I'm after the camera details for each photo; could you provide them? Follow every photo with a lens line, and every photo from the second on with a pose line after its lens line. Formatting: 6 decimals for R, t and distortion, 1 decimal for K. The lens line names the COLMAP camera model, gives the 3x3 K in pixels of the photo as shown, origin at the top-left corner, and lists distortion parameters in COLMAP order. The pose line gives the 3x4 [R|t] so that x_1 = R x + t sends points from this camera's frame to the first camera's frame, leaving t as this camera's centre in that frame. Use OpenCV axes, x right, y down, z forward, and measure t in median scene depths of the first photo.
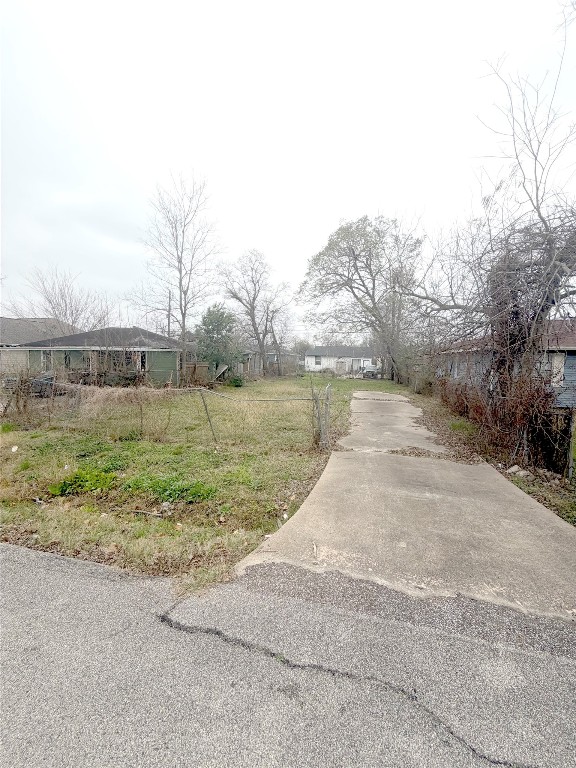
lens RADIAL K [[305.8, 0, 287.8], [0, 305.8, 383.0], [0, 0, 1]] dist [-0.000405, 0.000144]
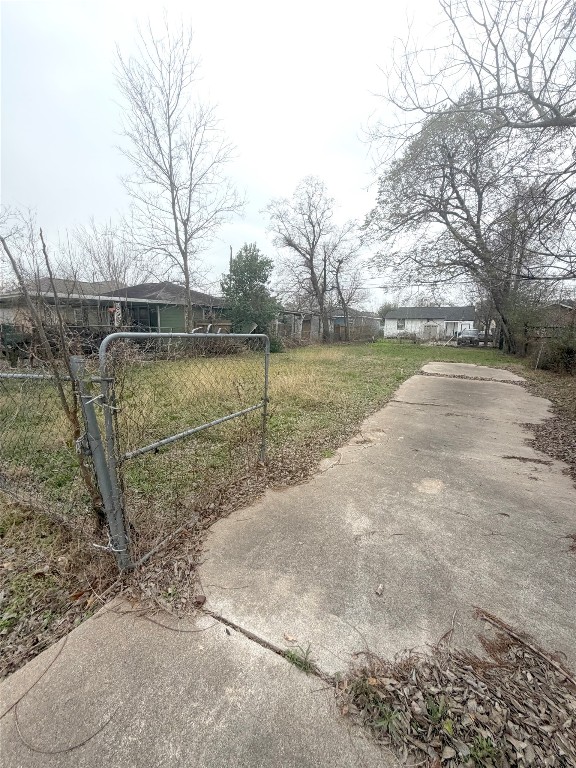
lens RADIAL K [[305.8, 0, 287.8], [0, 305.8, 383.0], [0, 0, 1]] dist [-0.000405, 0.000144]
pose [[0.959558, 0.049227, -0.277172, 0.069494], [-0.020441, 0.994177, 0.105805, 0.005123], [0.280767, -0.095861, 0.954977, 0.171213]]
